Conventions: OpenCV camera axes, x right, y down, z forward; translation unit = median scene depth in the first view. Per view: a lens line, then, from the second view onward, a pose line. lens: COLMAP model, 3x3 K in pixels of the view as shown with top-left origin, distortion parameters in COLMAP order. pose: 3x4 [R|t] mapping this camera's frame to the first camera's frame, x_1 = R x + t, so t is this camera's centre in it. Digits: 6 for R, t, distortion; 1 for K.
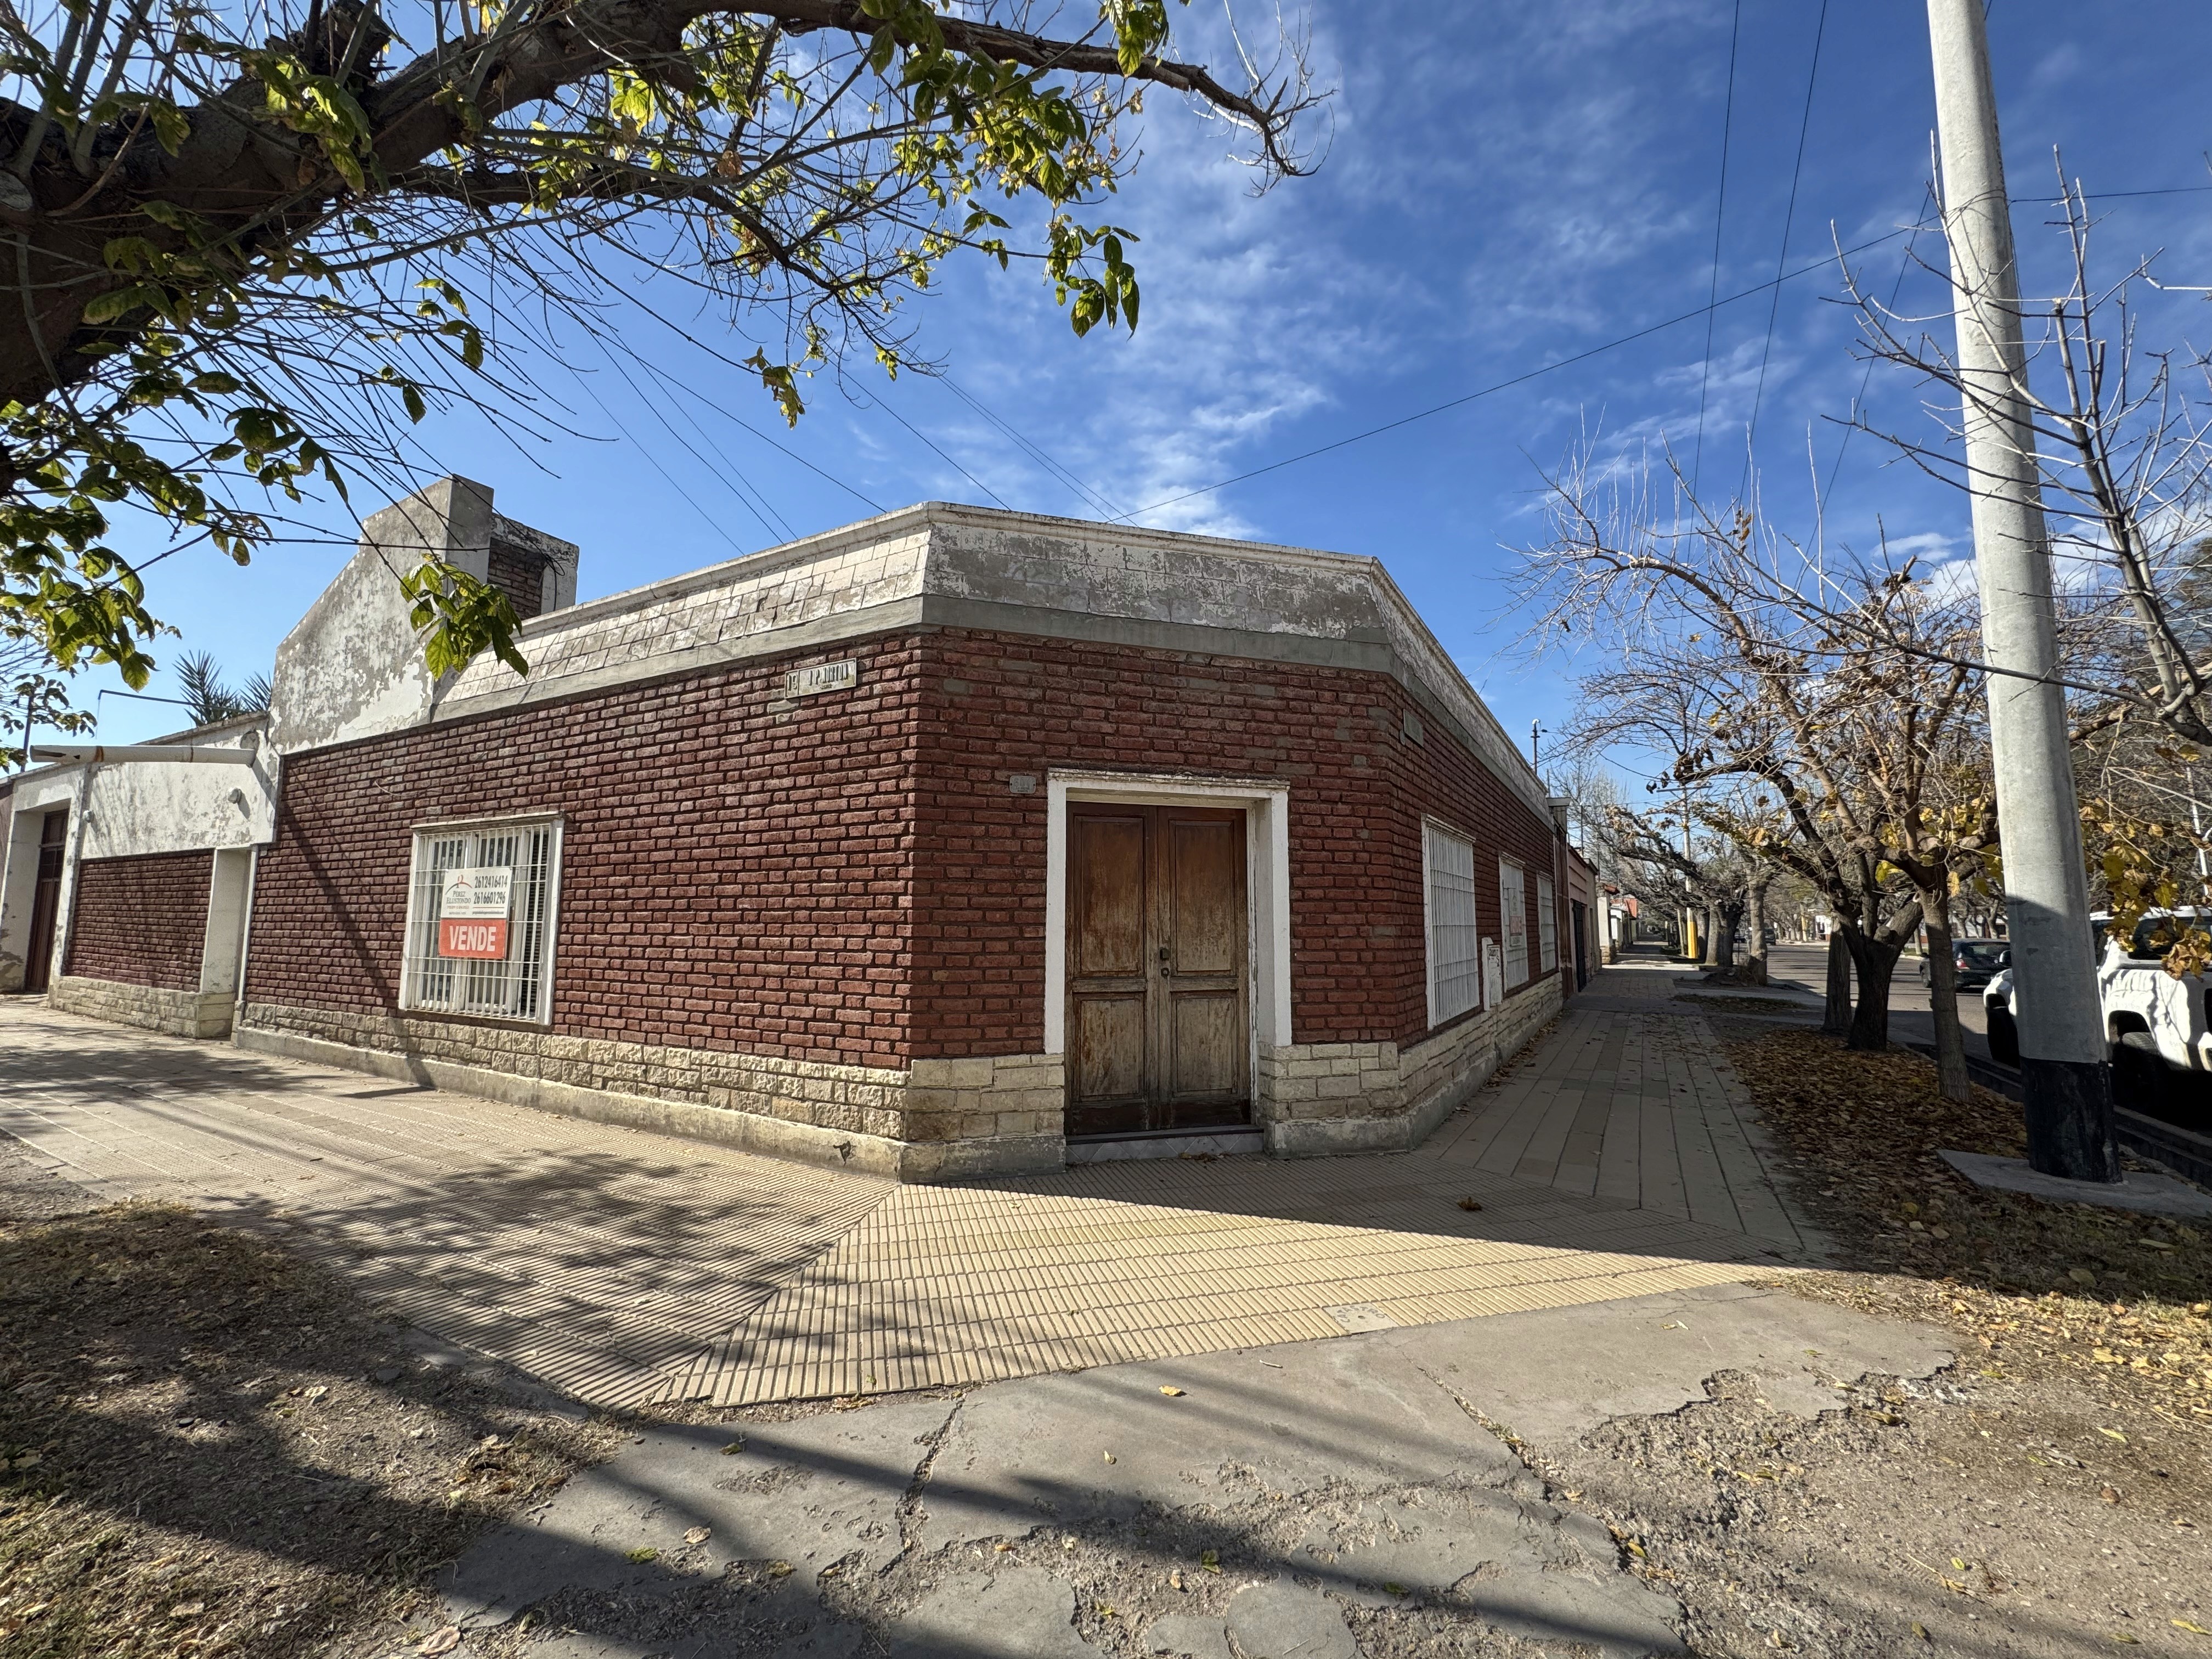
lens RADIAL K [[872.4, 0, 1106.0], [0, 872.4, 829.5], [0, 0, 1]] dist [0.011103, 0.000057]
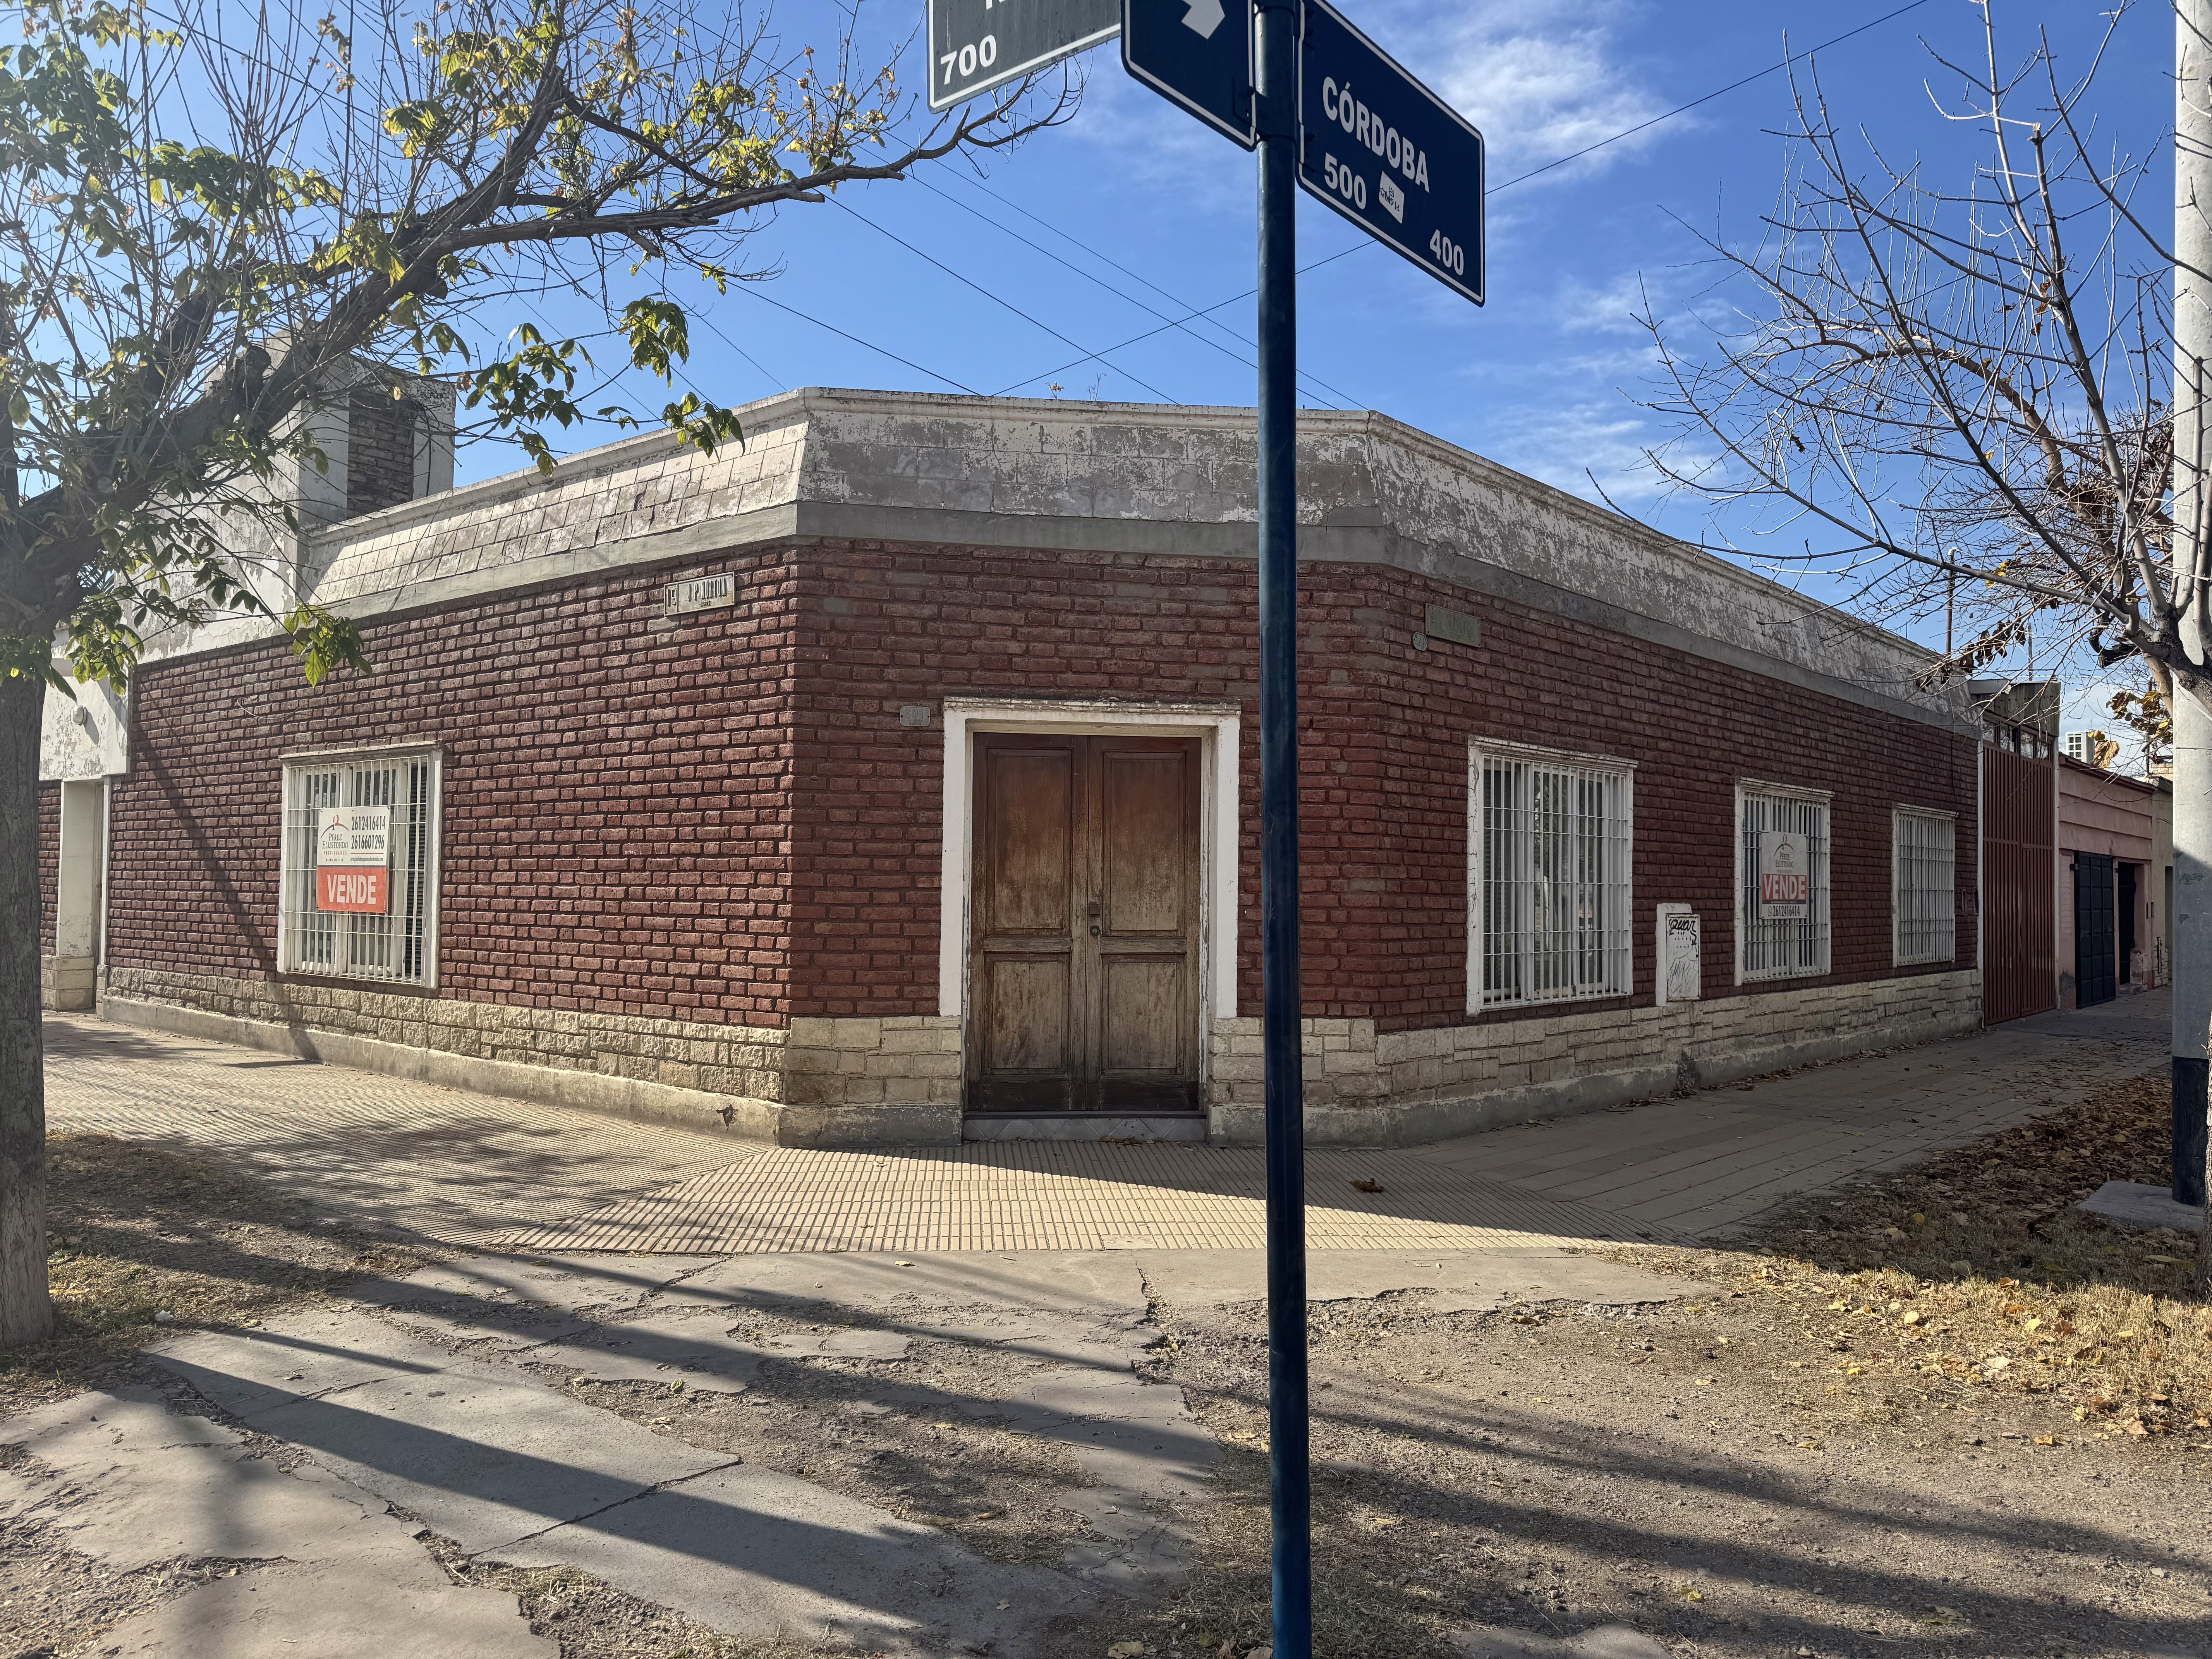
lens RADIAL K [[1586.5, 0, 1145.3], [0, 1586.5, 832.8], [0, 0, 1]] dist [0.158665, -0.208736]
pose [[0.984827, 0.001696, -0.173530, 0.391730], [0.010504, 0.997536, 0.069367, -0.040565], [0.173220, -0.070137, 0.982383, -0.522111]]
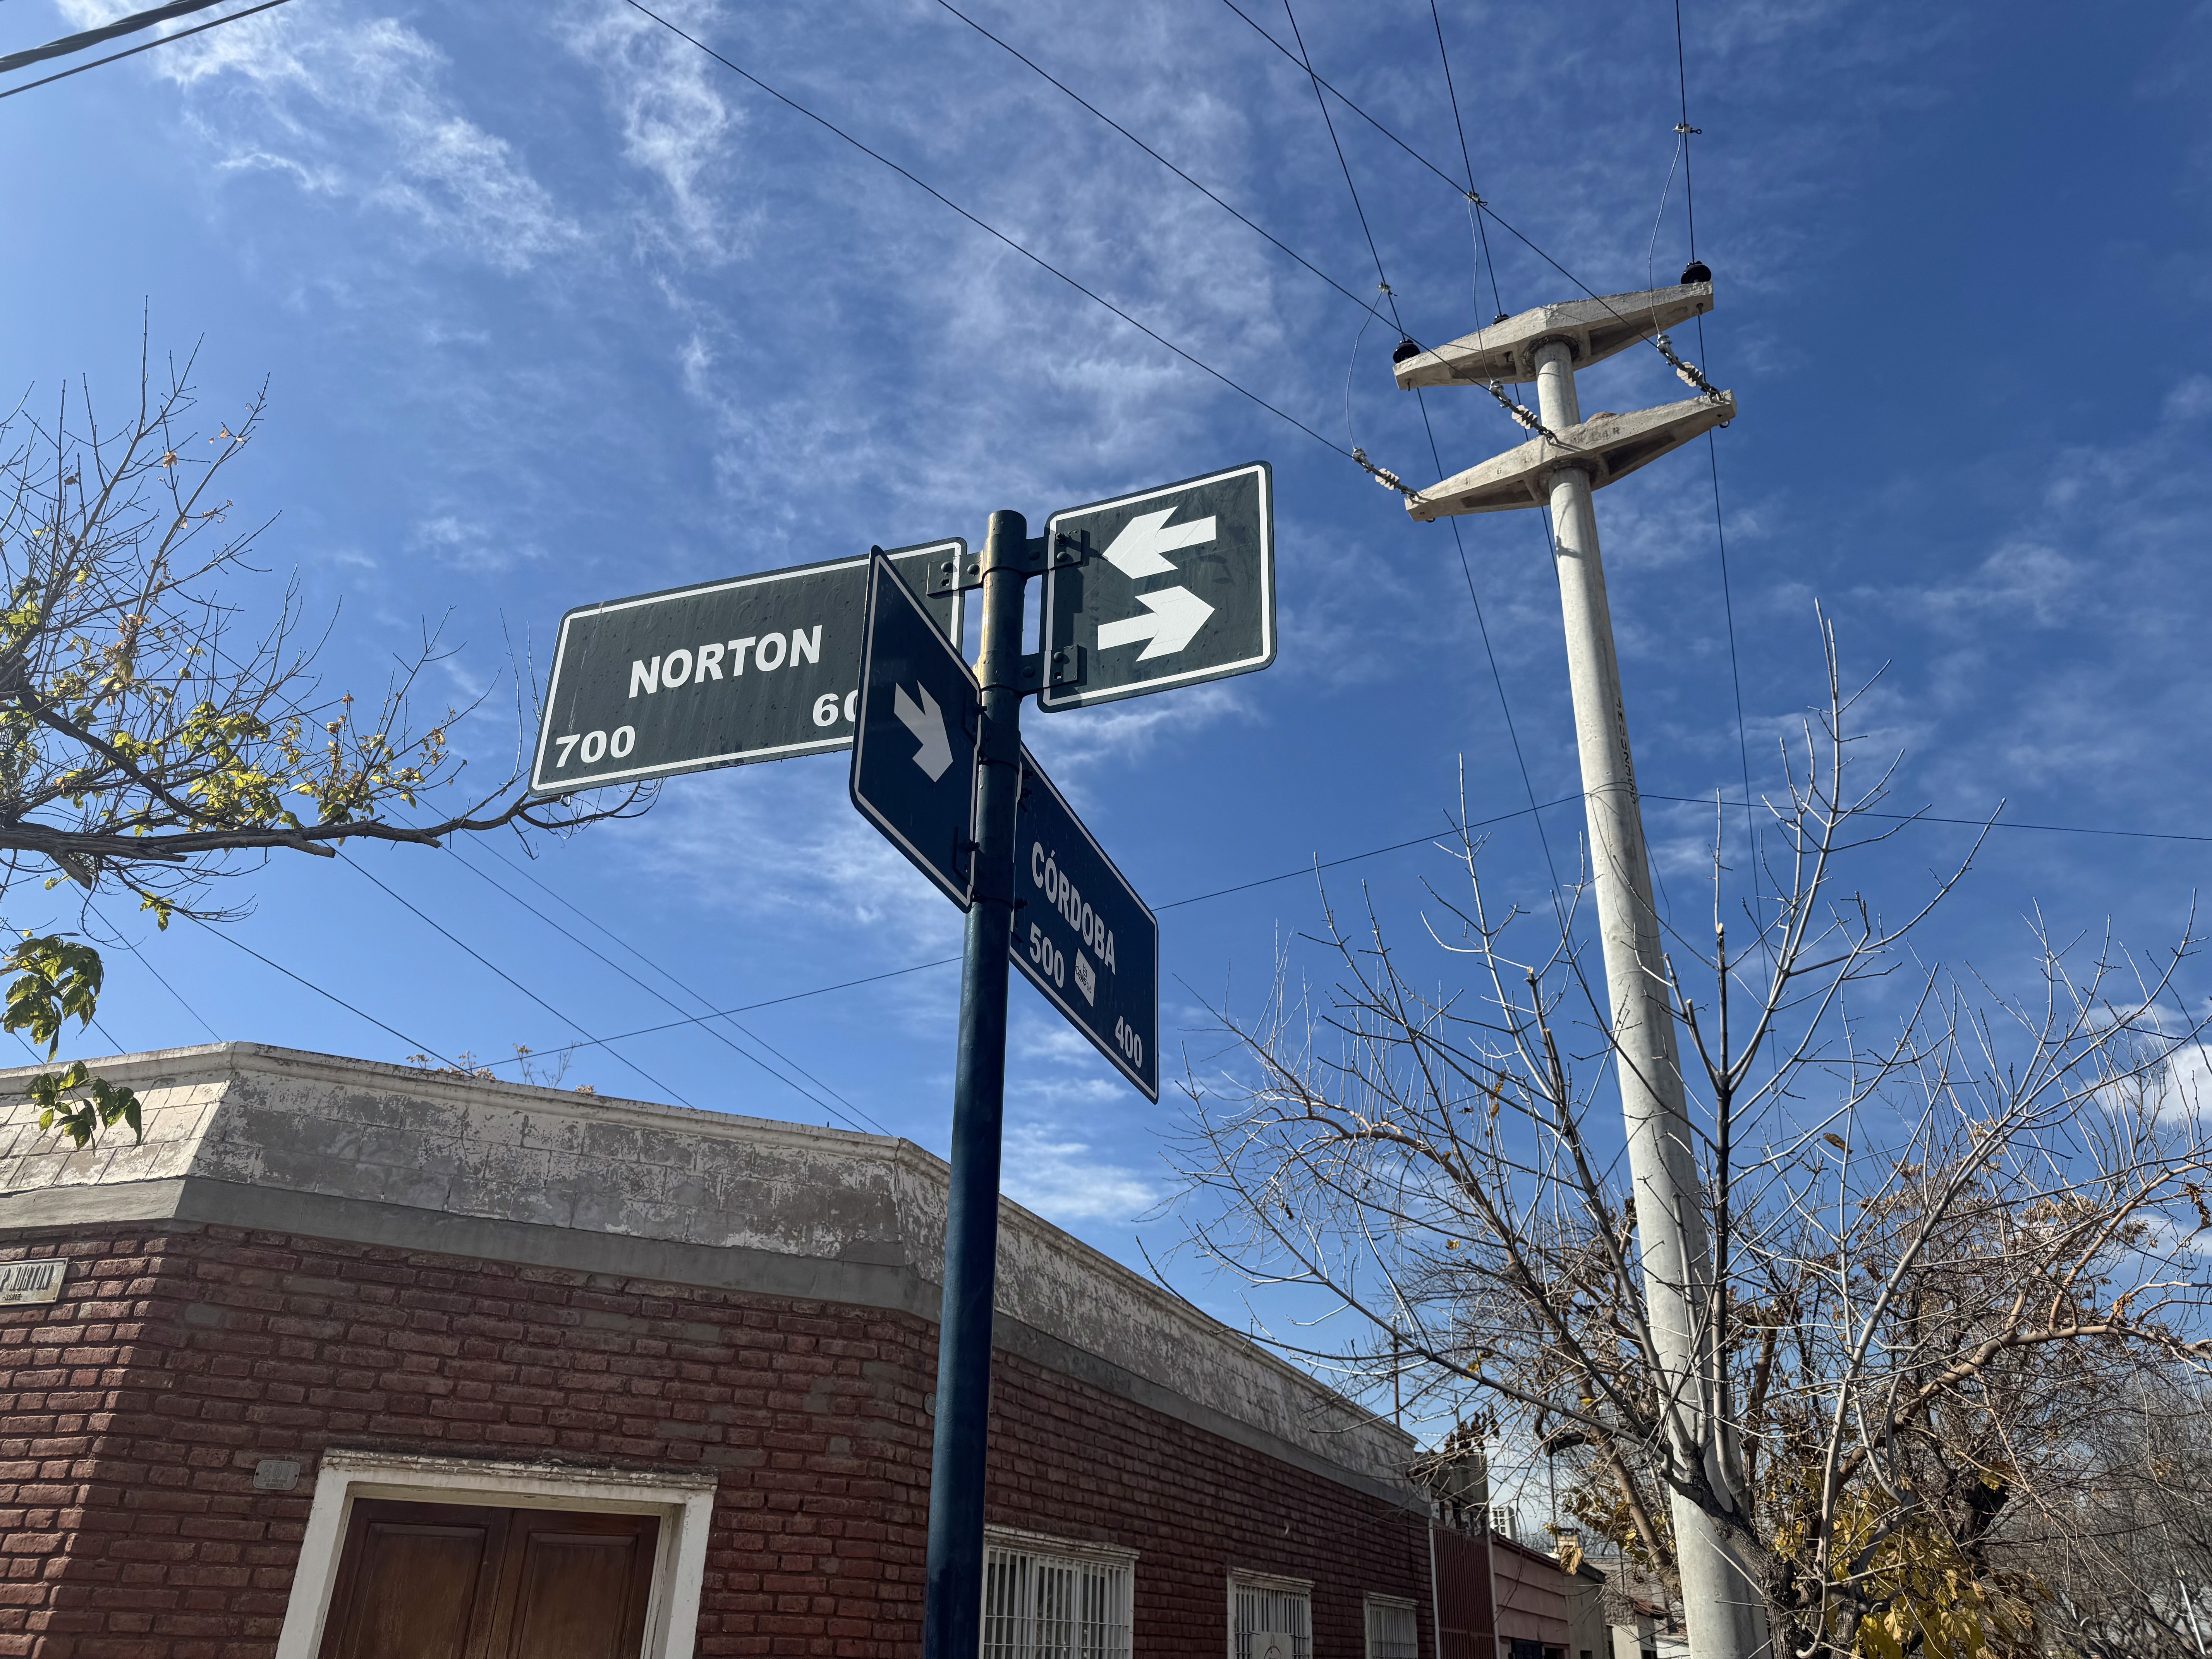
lens RADIAL K [[1568.2, 0, 1099.0], [0, 1568.2, 825.5], [0, 0, 1]] dist [0.011632, -0.003449]
pose [[0.987205, 0.098810, 0.125155, 0.305661], [-0.048294, 0.933278, -0.355892, -0.109711], [-0.151970, 0.345294, 0.926109, -0.354991]]
